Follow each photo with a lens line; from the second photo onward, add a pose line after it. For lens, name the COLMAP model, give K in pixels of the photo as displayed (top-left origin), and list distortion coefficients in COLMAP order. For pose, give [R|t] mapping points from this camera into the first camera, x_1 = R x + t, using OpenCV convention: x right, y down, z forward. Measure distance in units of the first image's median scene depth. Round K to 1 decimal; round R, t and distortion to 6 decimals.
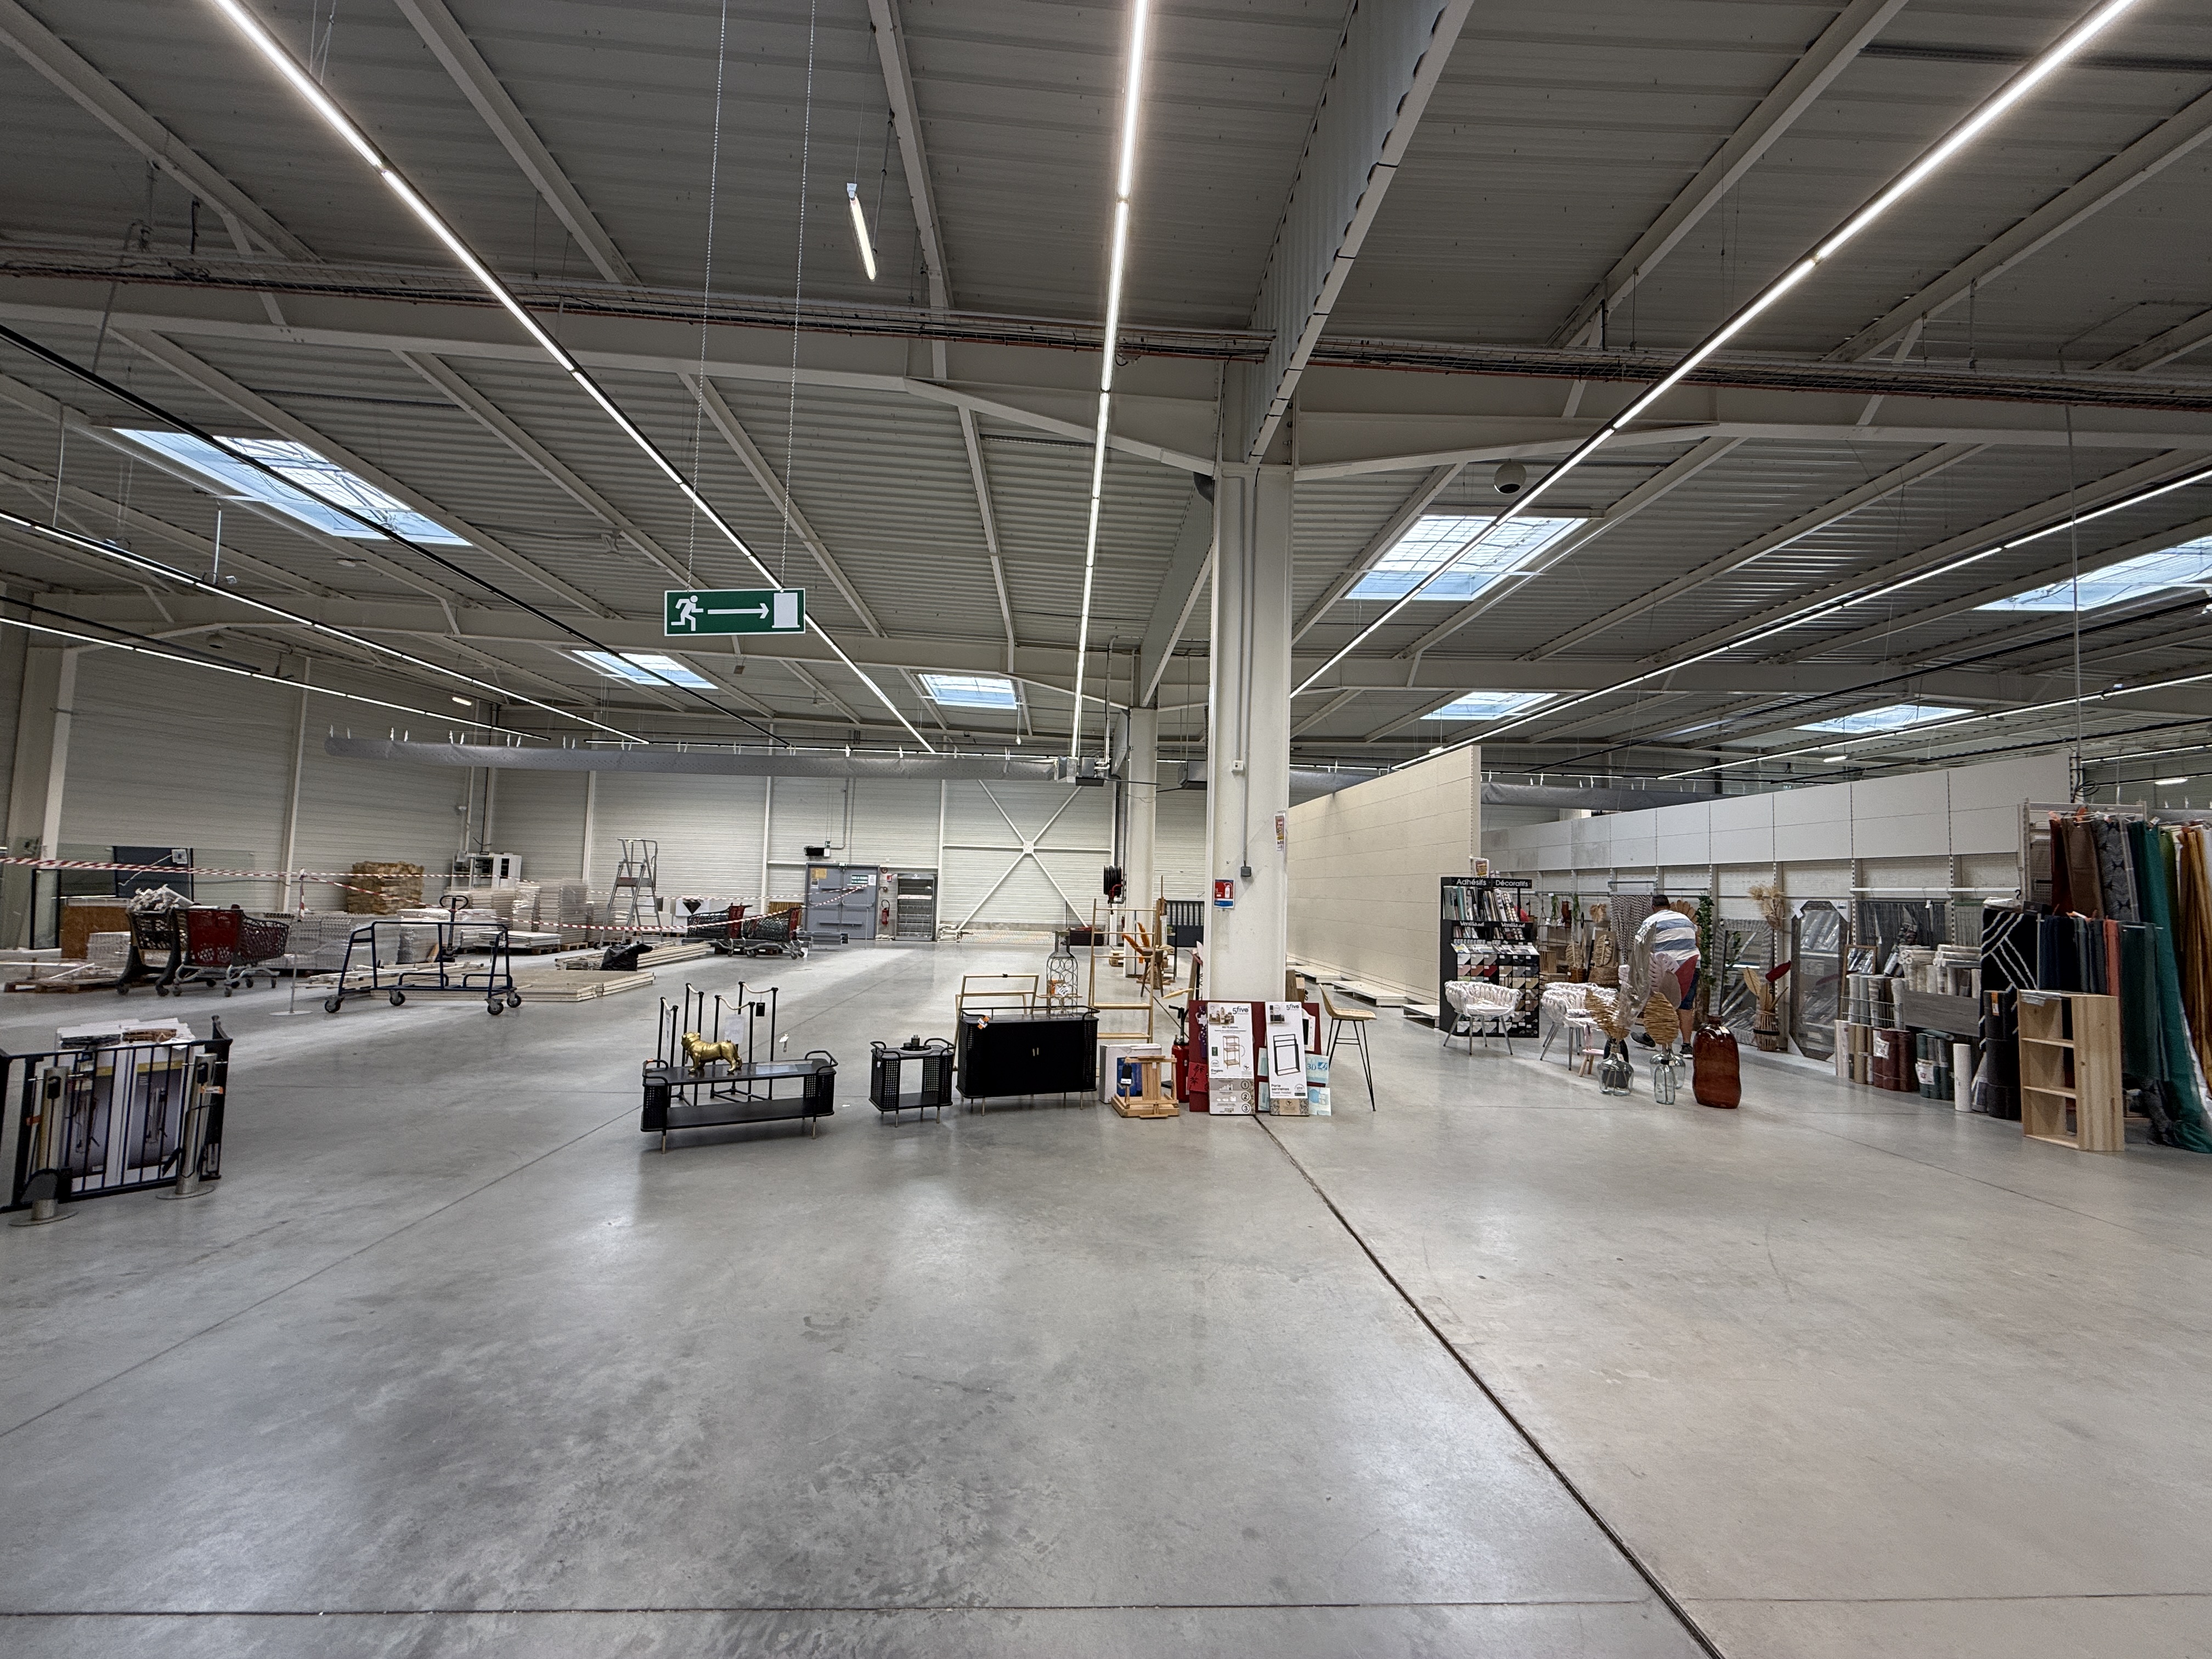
lens RADIAL K [[881.9, 0, 1110.0], [0, 881.9, 836.1], [0, 0, 1]] dist [0.002431, -0.000212]
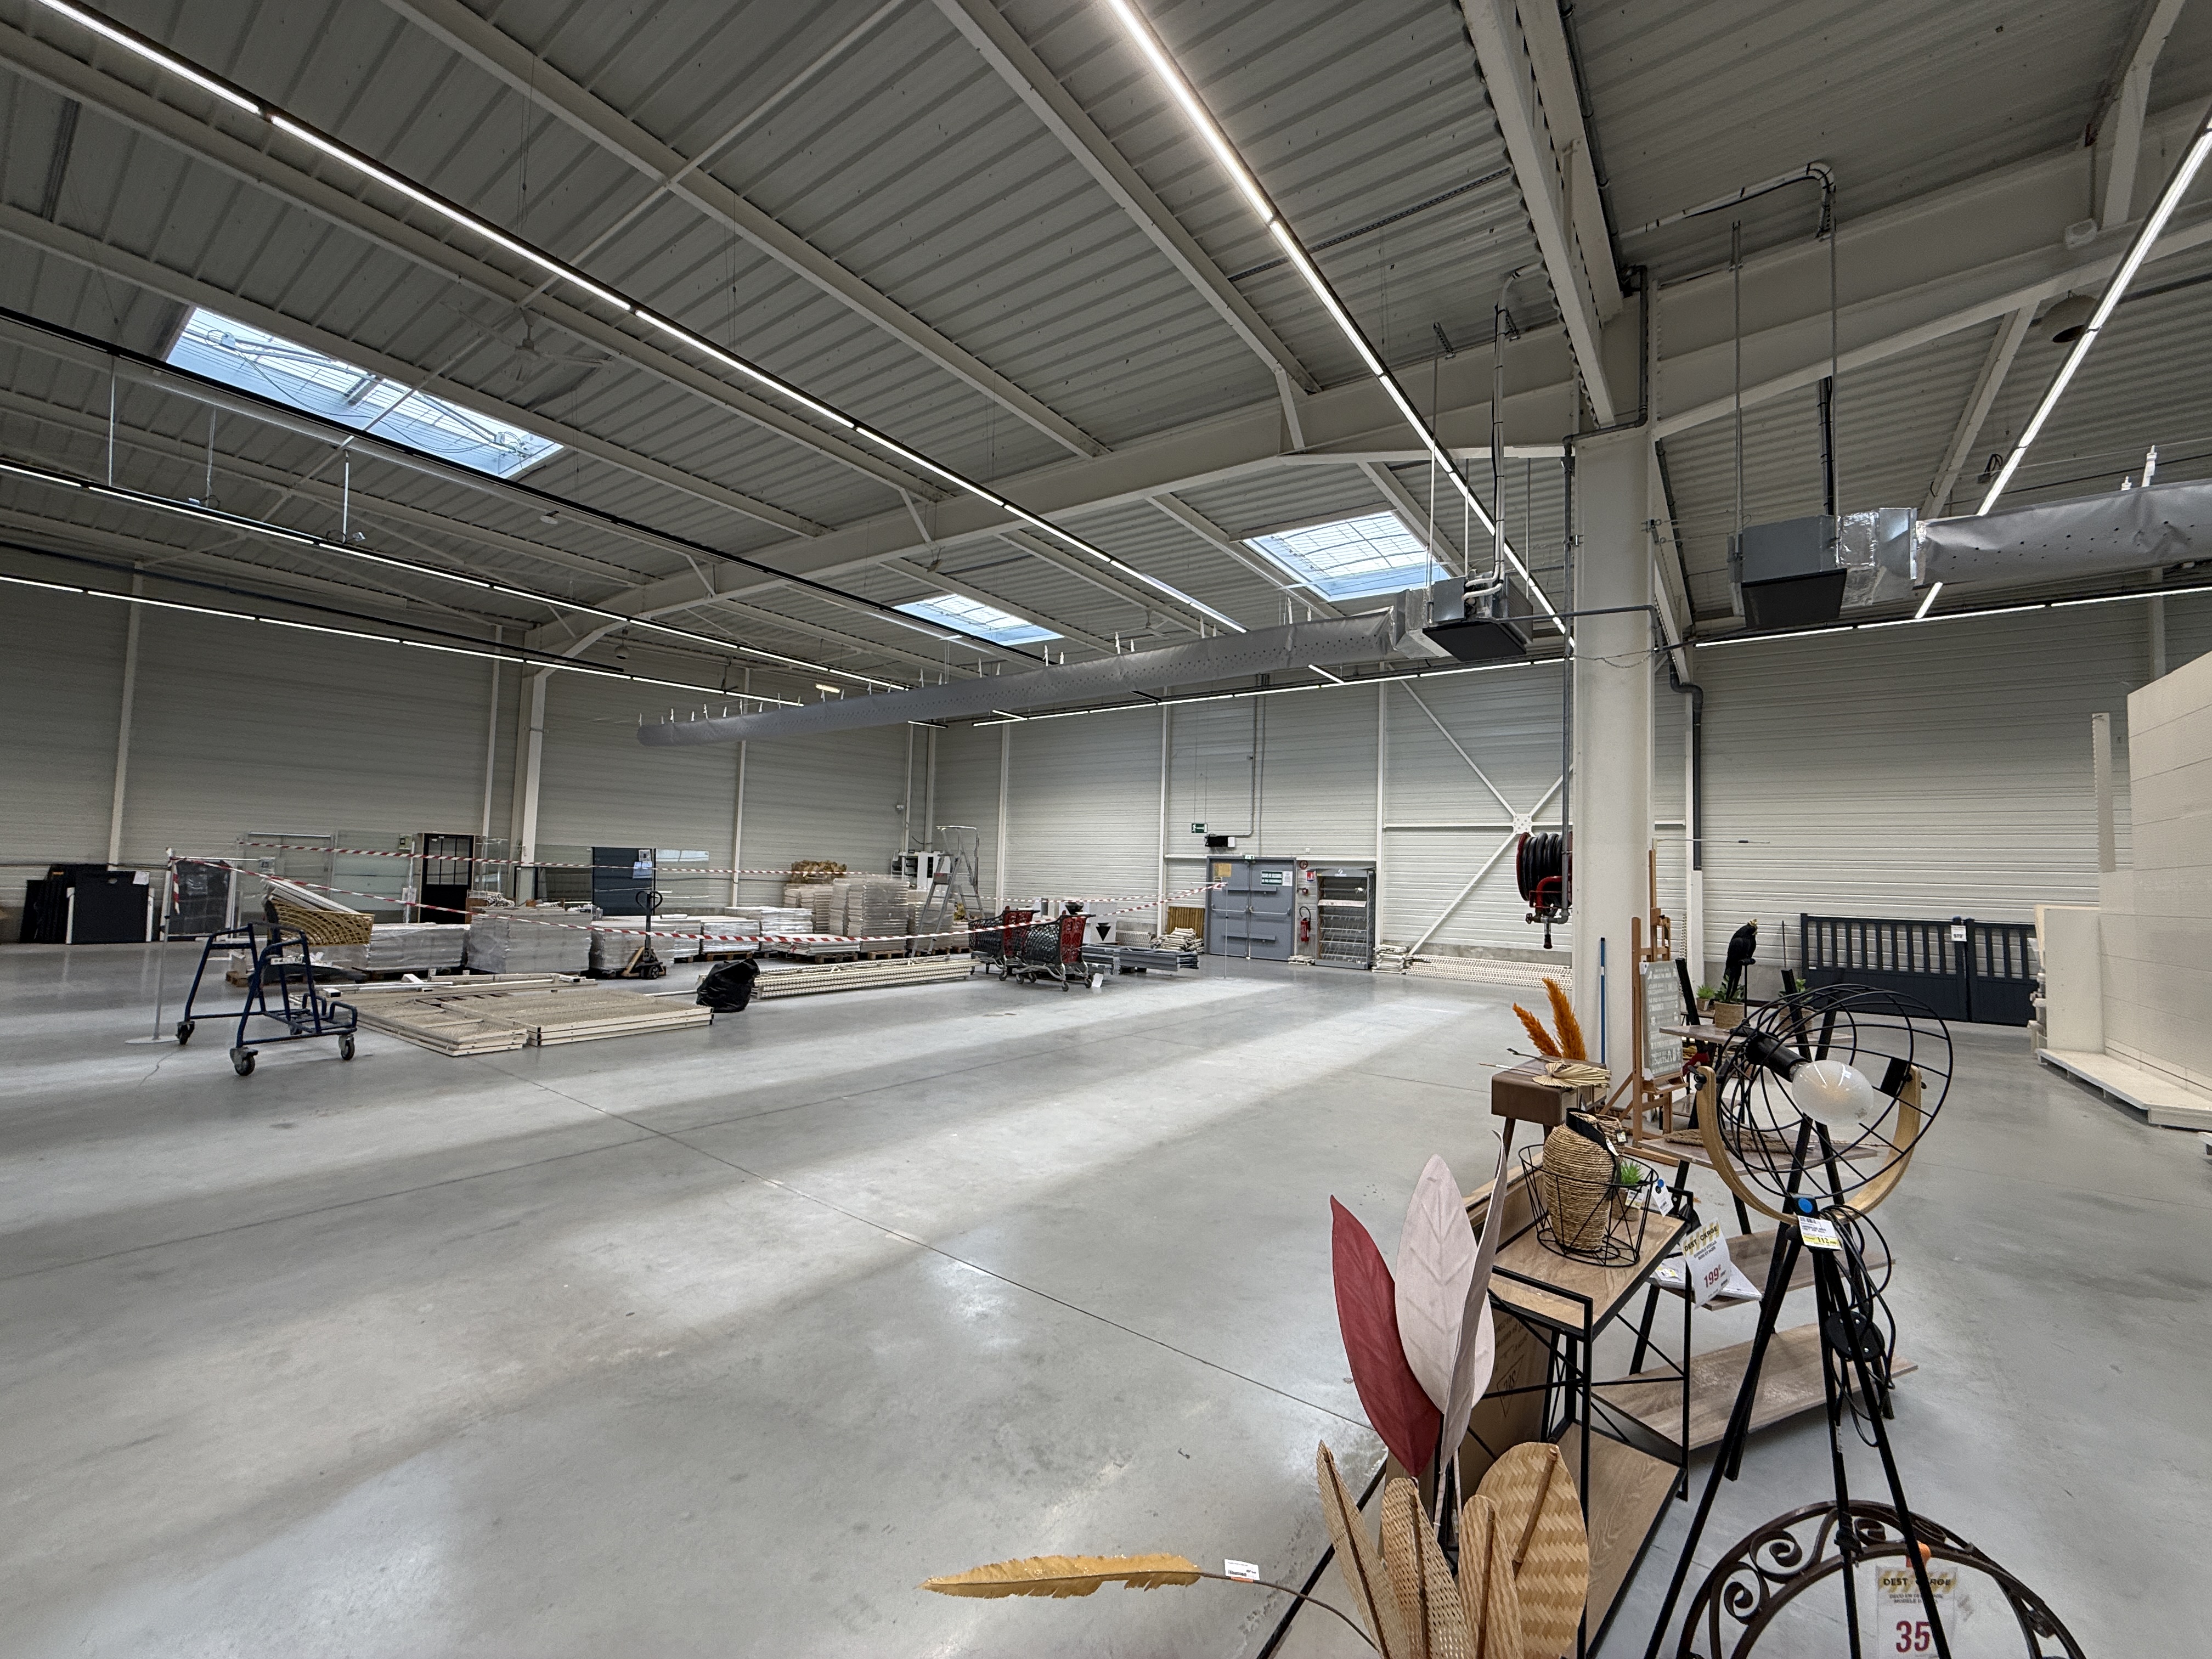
lens RADIAL K [[881.9, 0, 1104.4], [0, 881.9, 831.1], [0, 0, 1]] dist [0.002431, -0.000212]
pose [[0.774334, -0.036989, -0.631695, 0.069391], [0.028939, 0.999316, -0.023042, 0.023856], [0.632115, -0.000438, 0.774874, 0.354791]]
